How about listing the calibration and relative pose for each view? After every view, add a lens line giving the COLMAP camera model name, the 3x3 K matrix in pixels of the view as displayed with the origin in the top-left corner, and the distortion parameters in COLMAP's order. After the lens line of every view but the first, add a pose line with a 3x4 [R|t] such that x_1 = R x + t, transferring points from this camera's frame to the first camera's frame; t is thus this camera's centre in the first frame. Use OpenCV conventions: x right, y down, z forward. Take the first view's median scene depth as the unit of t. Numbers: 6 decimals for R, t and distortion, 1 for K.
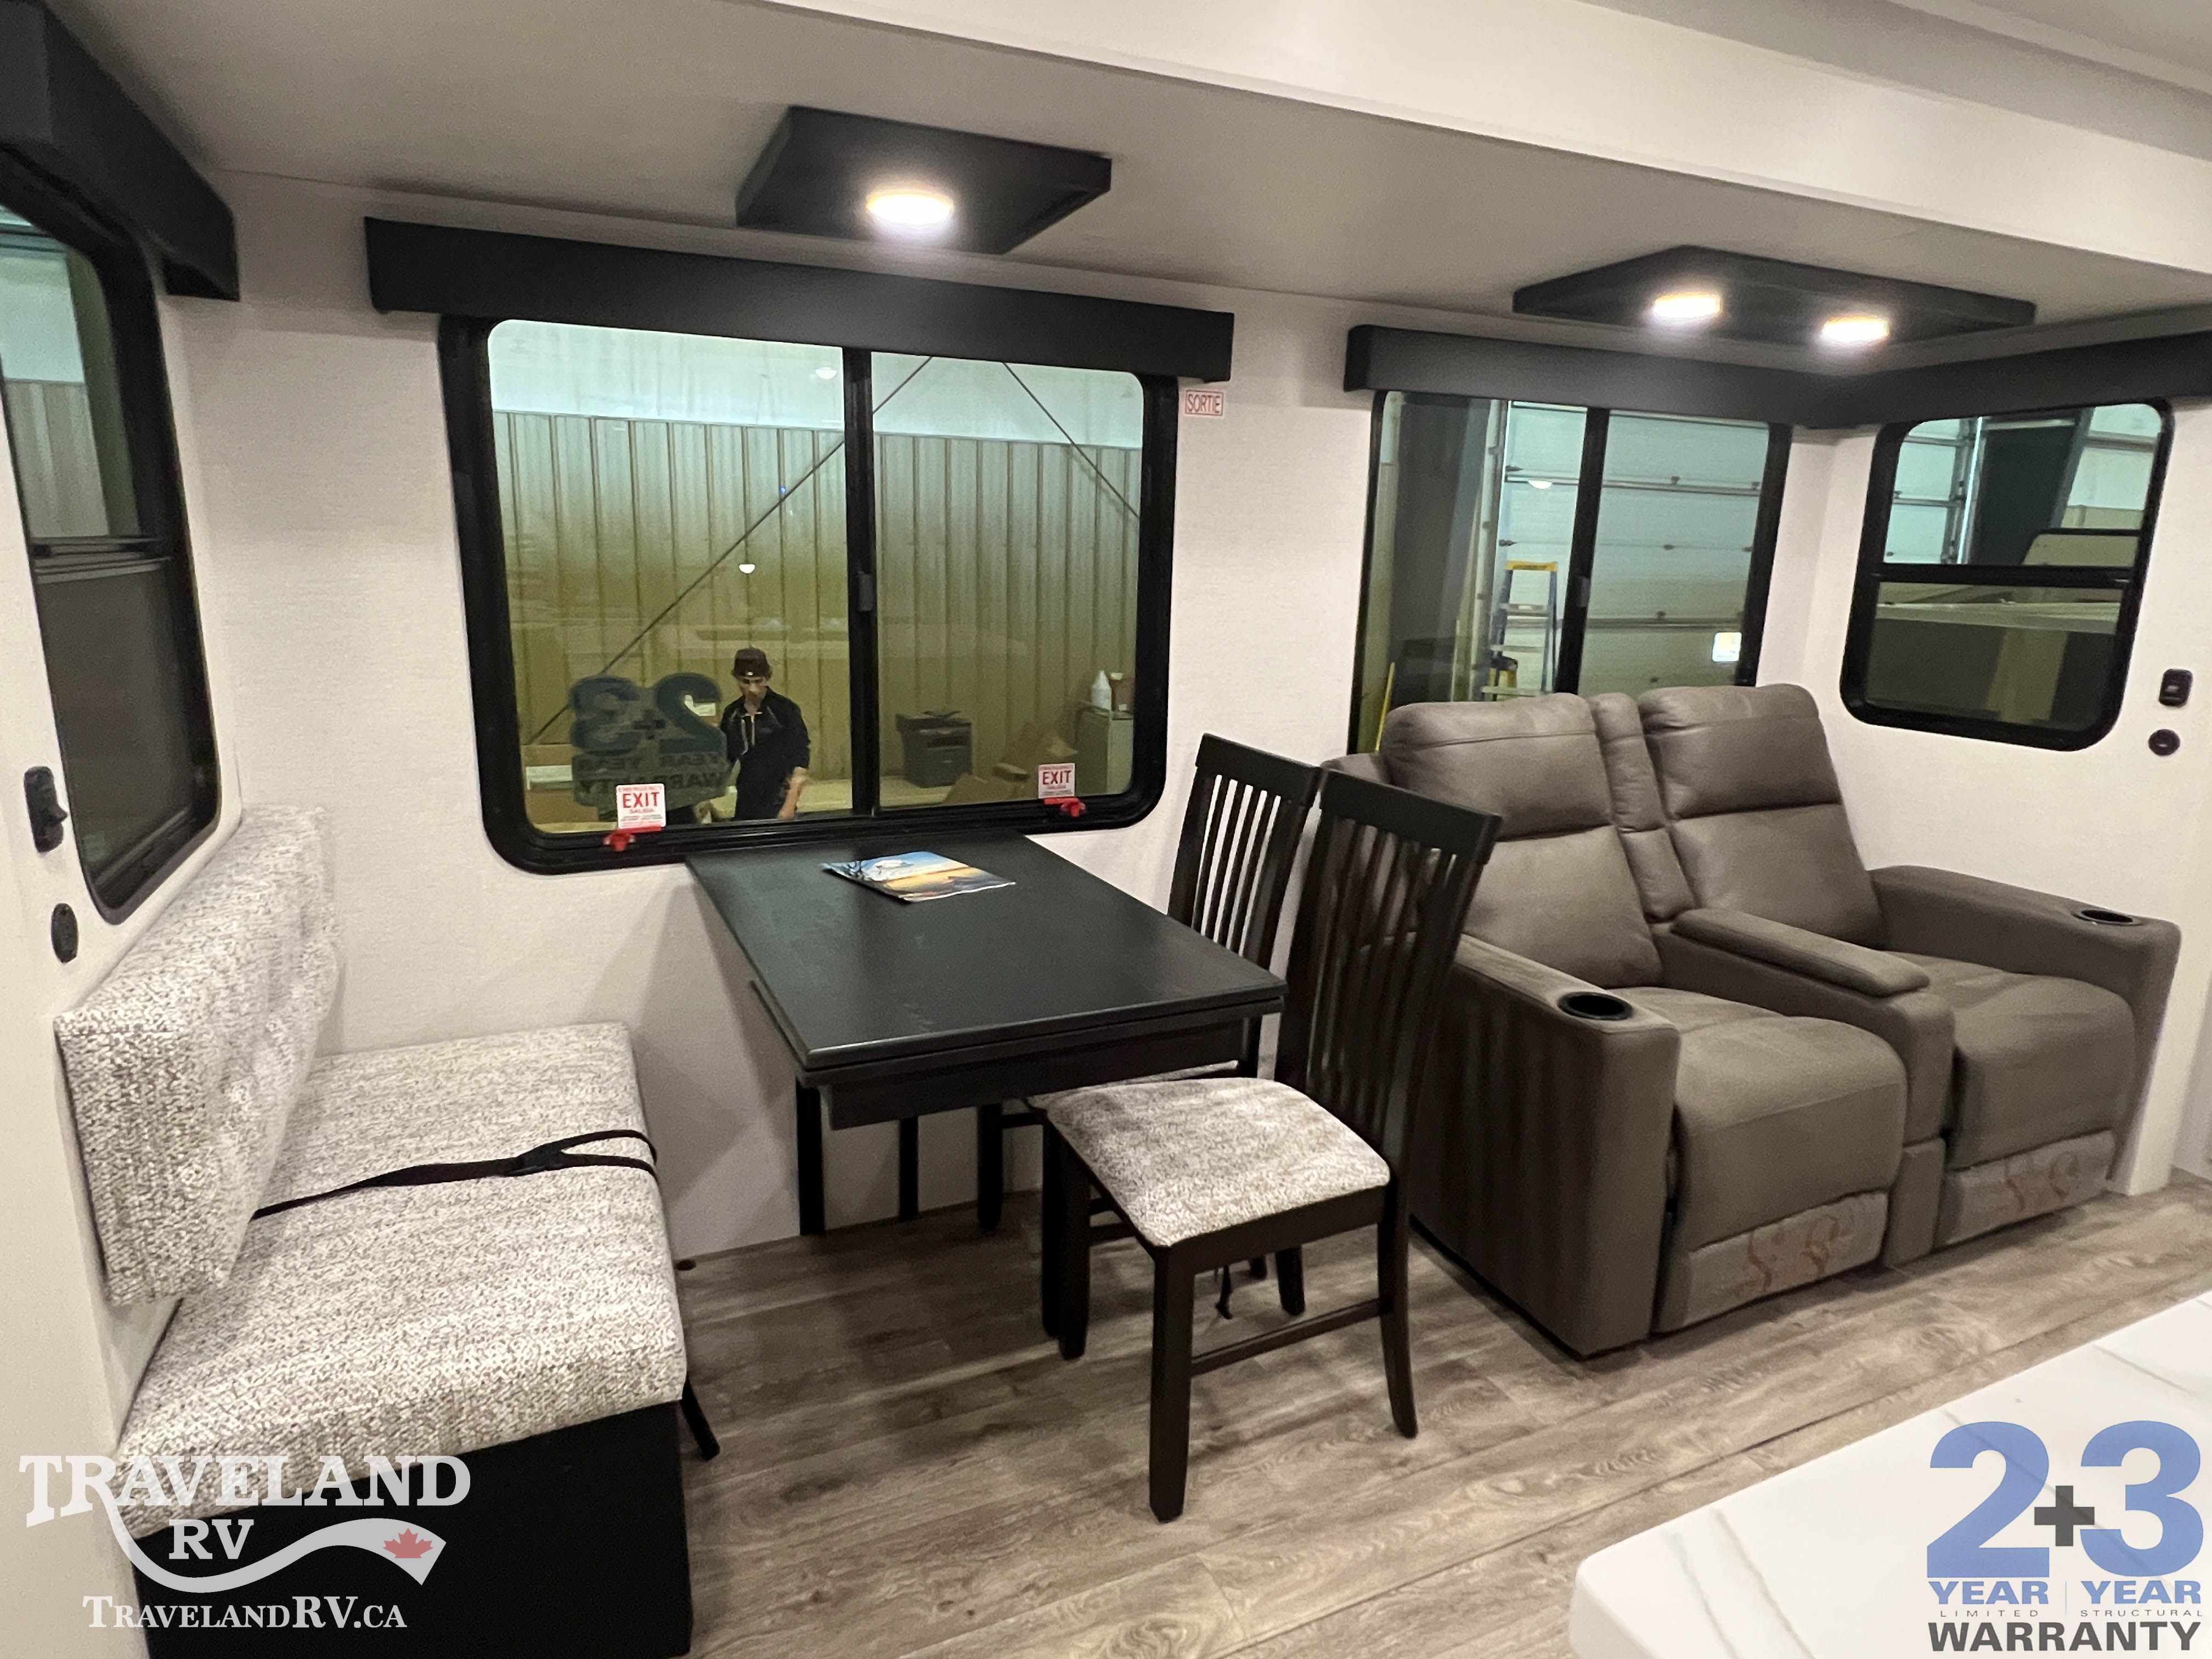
lens RADIAL K [[1259.3, 0, 1119.4], [0, 1259.3, 826.7], [0, 0, 1]] dist [-0.000754, -0.000730]
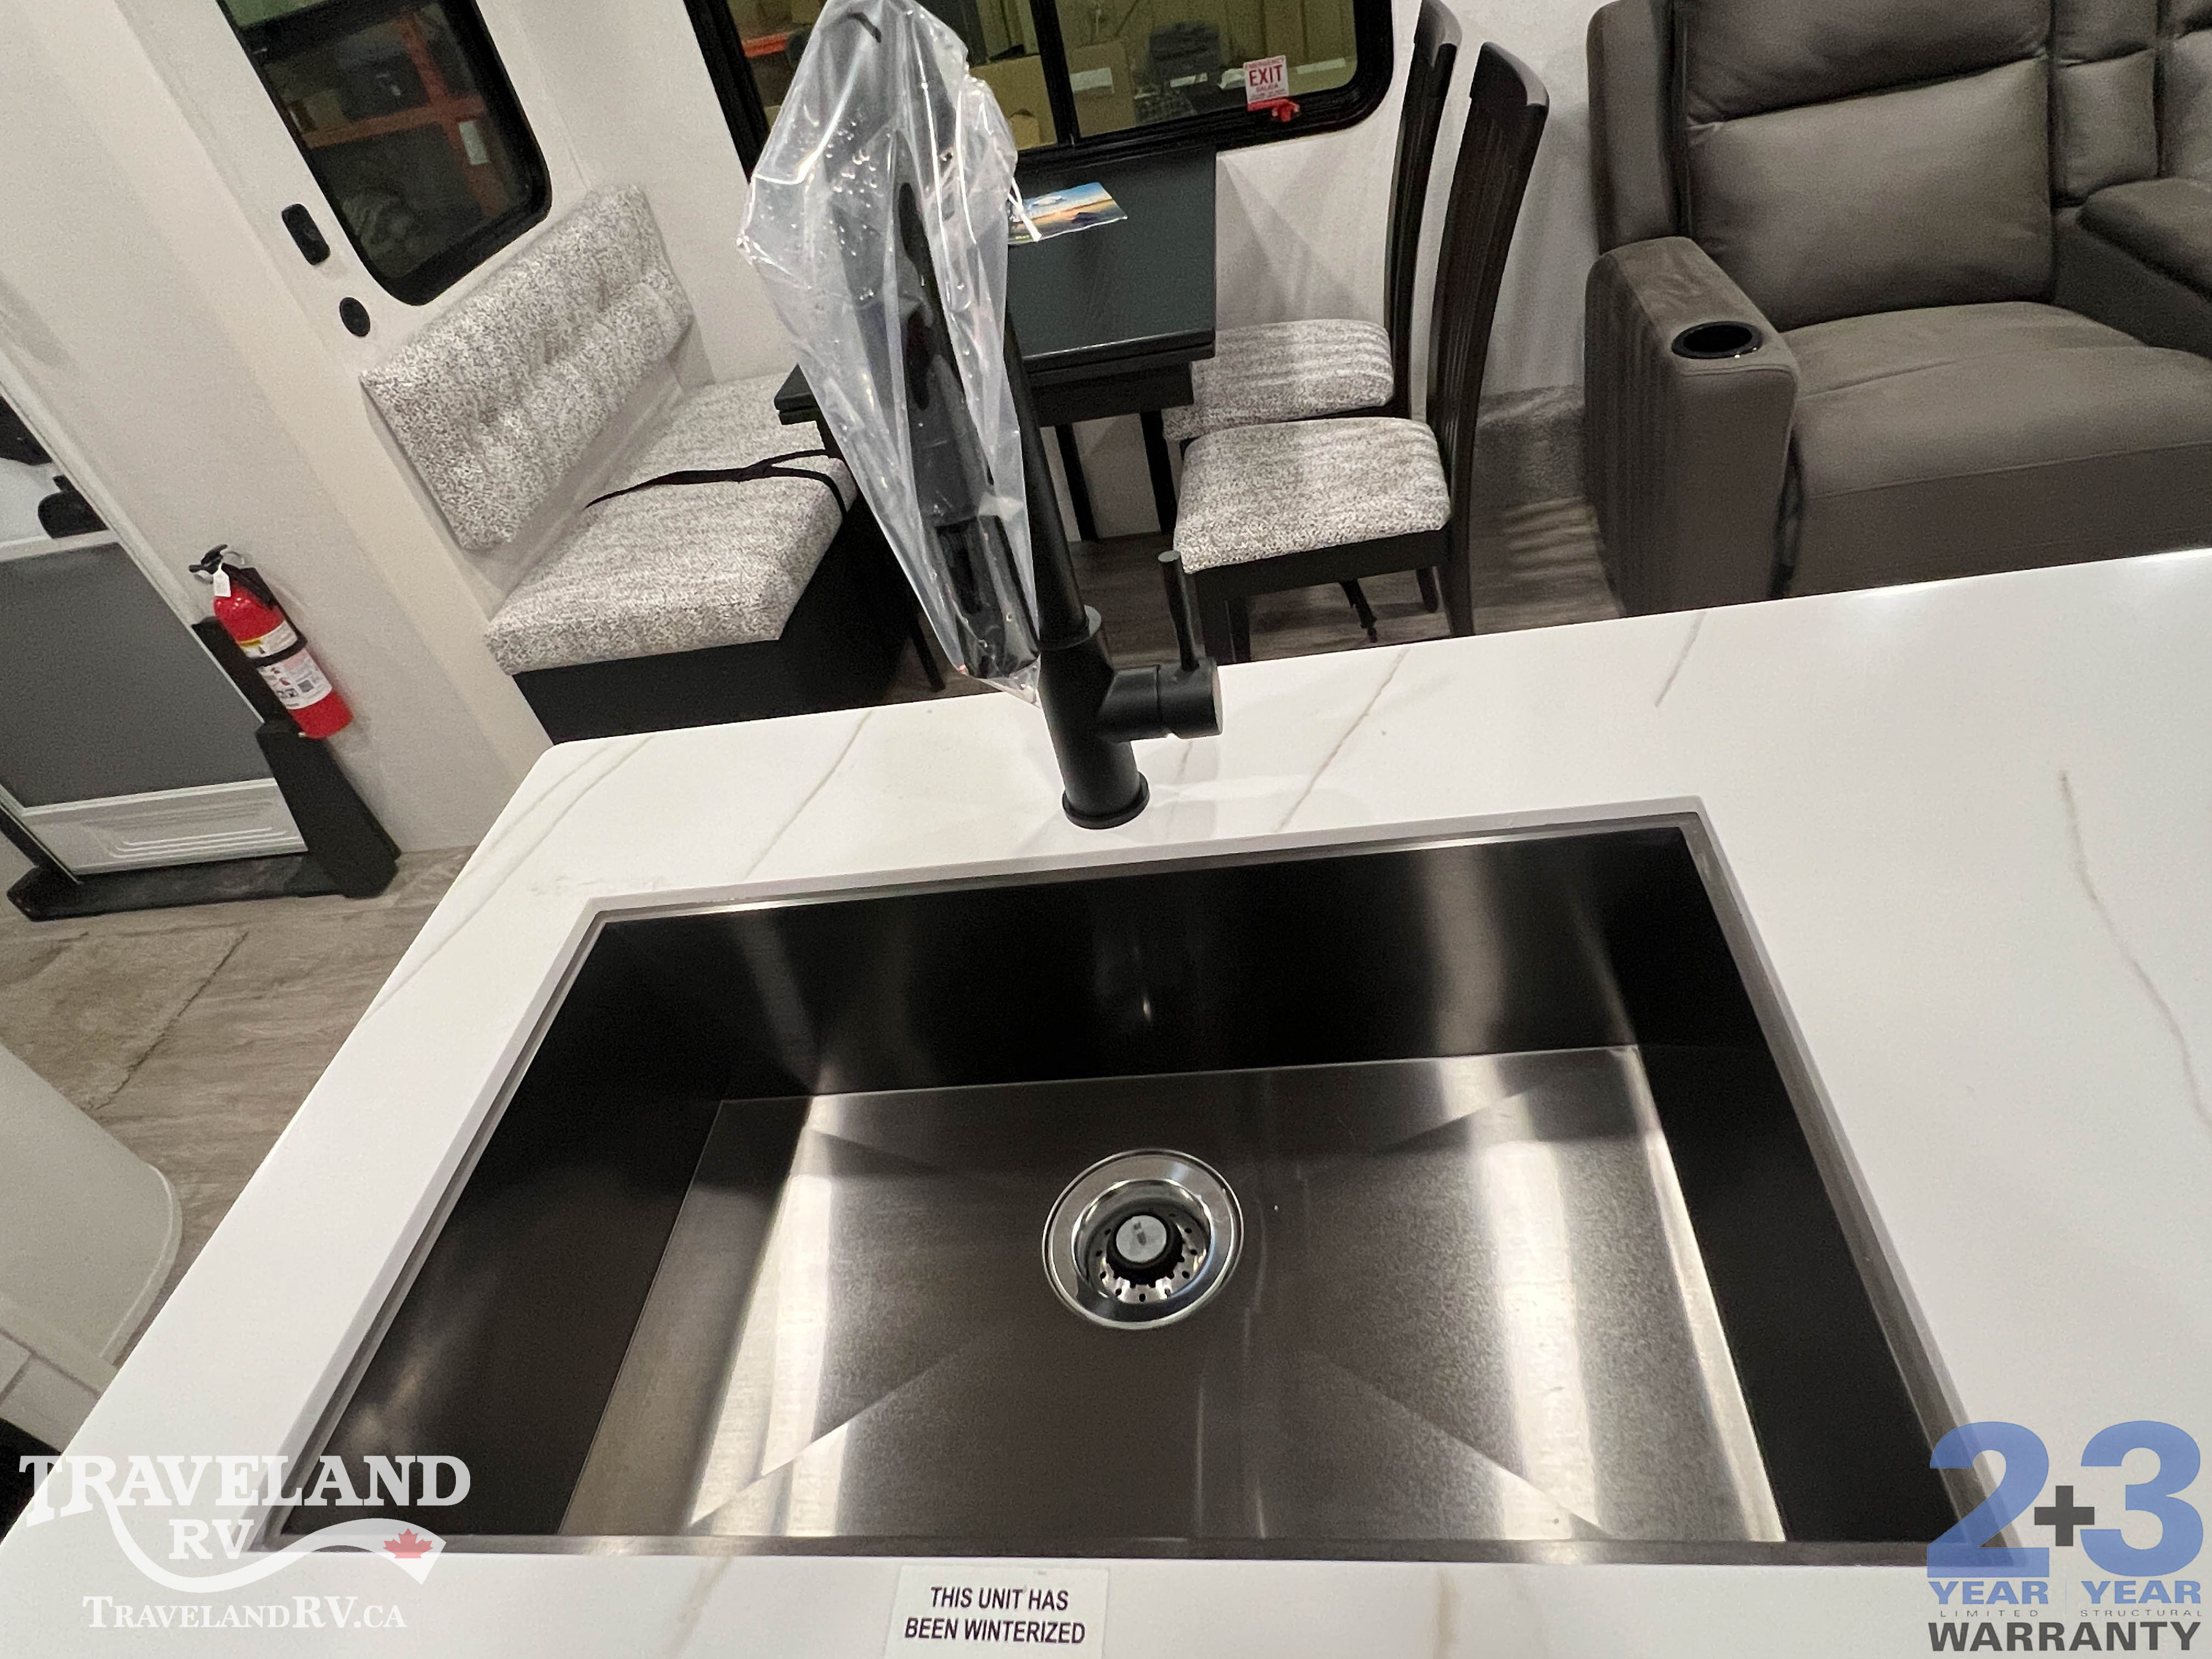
lens RADIAL K [[1259.3, 0, 1119.4], [0, 1259.3, 826.7], [0, 0, 1]] dist [-0.000754, -0.000730]
pose [[0.846274, 0.186855, -0.498905, 0.430743], [0.093629, 0.869732, 0.484561, -0.017650], [0.524456, -0.456783, 0.718537, 0.029528]]
